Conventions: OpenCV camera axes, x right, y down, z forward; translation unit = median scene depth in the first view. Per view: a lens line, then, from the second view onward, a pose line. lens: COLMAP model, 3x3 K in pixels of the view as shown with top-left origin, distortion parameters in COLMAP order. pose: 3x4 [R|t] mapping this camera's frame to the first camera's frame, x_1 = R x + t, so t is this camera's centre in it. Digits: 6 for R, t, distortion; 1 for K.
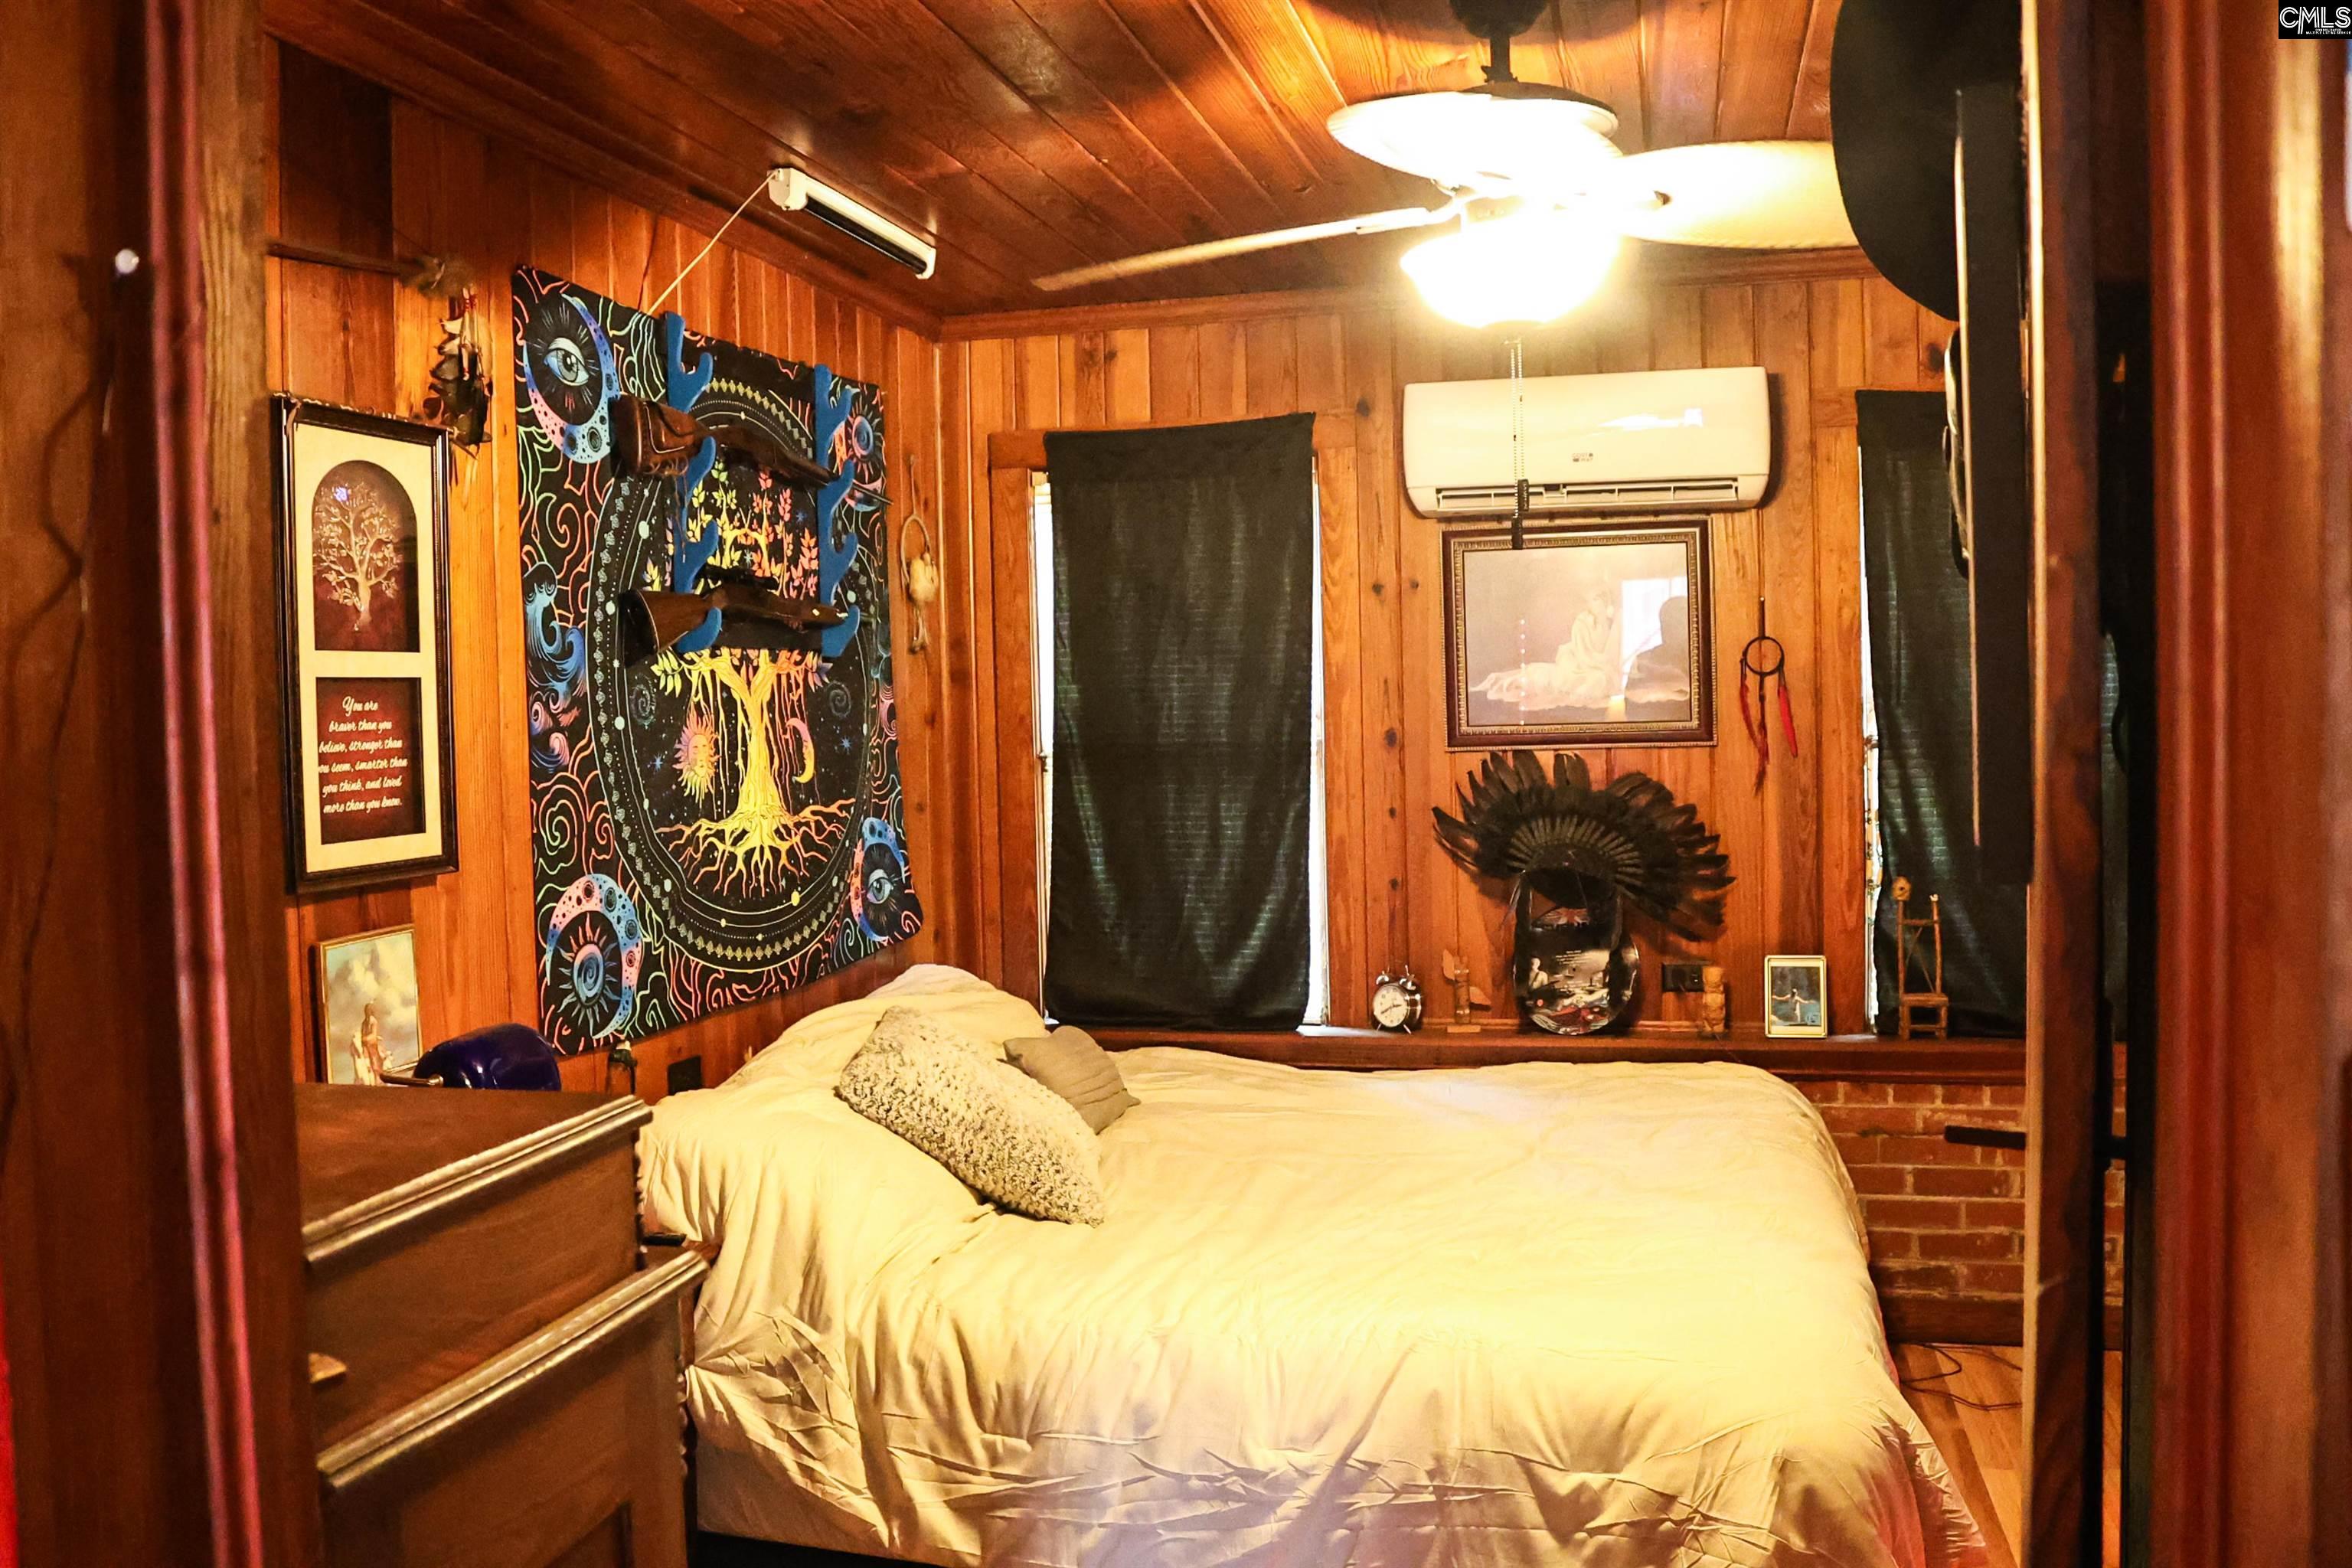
lens RADIAL K [[1965.1, 0, 1178.0], [0, 1965.1, 769.5], [0, 0, 1]] dist [-0.125805, 0.094414]
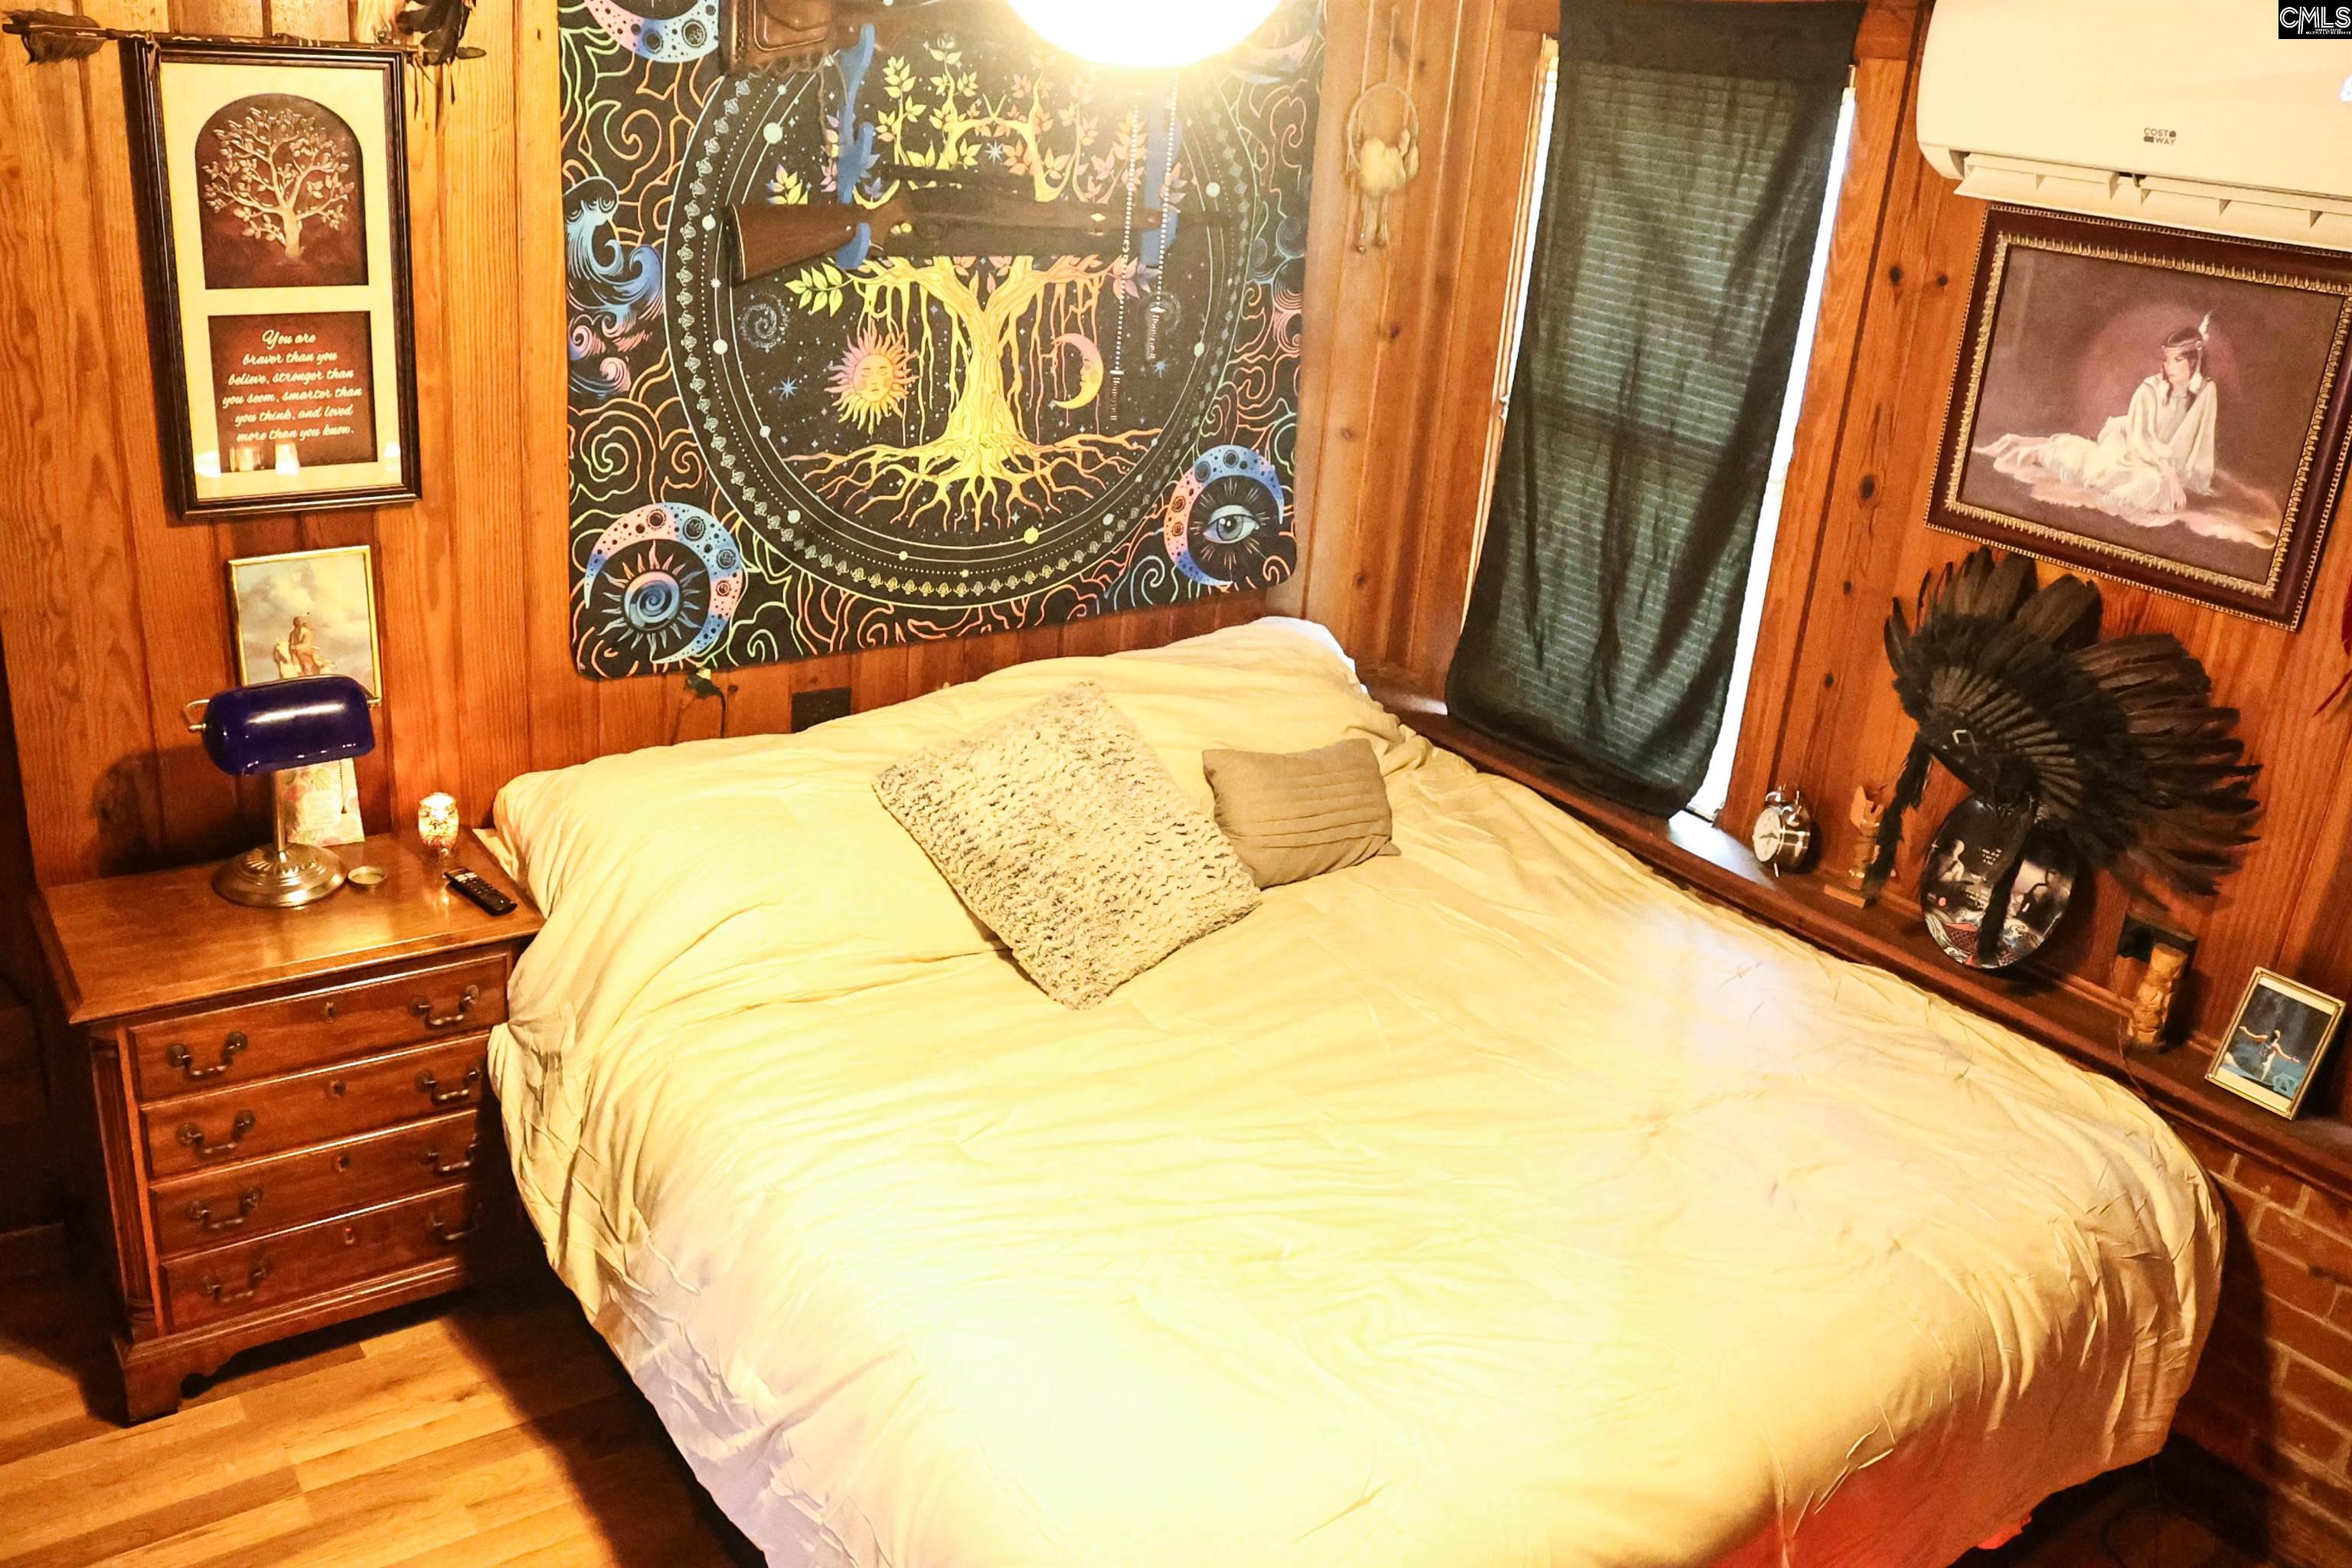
lens RADIAL K [[1965.1, 0, 1178.0], [0, 1965.1, 769.5], [0, 0, 1]] dist [-0.125805, 0.094414]
pose [[0.760782, 0.312273, -0.568943, 0.481758], [-0.117334, 0.928369, 0.352652, -0.191909], [0.638313, -0.201535, 0.742927, 0.404377]]
